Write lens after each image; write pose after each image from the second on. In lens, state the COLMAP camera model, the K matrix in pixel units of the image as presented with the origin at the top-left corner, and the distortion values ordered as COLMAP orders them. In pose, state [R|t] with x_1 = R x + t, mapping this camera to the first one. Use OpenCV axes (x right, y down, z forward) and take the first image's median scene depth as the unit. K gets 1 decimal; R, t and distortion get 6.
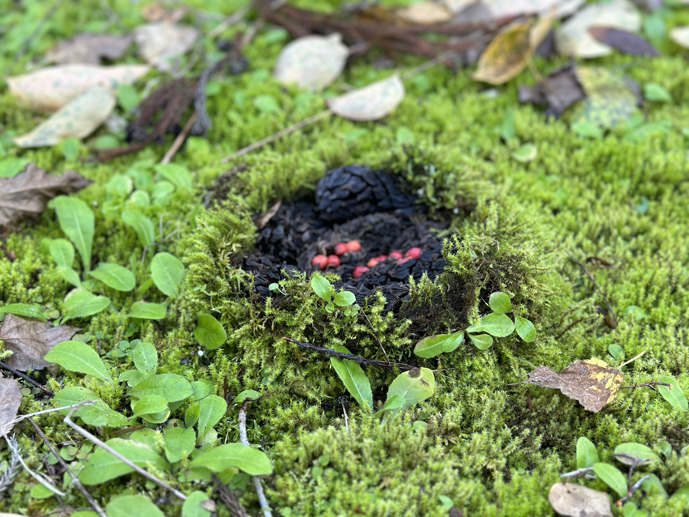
lens RADIAL K [[963.8, 0, 345.2], [0, 963.8, 258.1], [0, 0, 1]] dist [-0.024230, 0.000000]
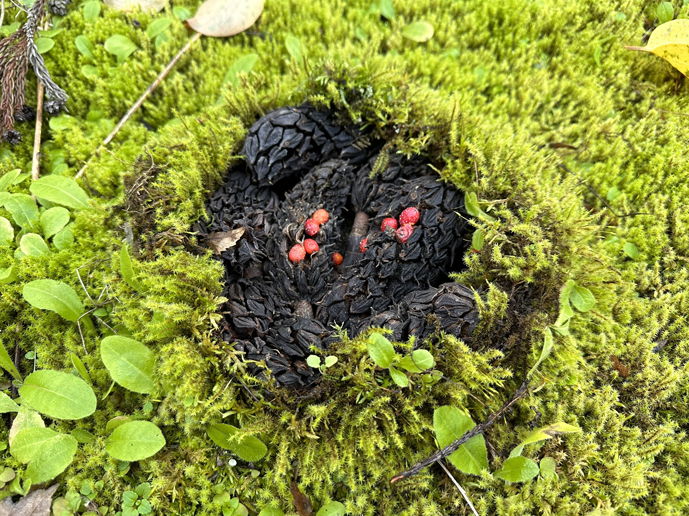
lens RADIAL K [[480.6, 0, 341.9], [0, 480.6, 260.9], [0, 0, 1]] dist [-0.024035, -0.001780]
pose [[0.899482, -0.377838, 0.219476, -0.080789], [0.249647, 0.856606, 0.451555, -0.161211], [-0.358620, -0.351375, 0.864828, 0.586736]]
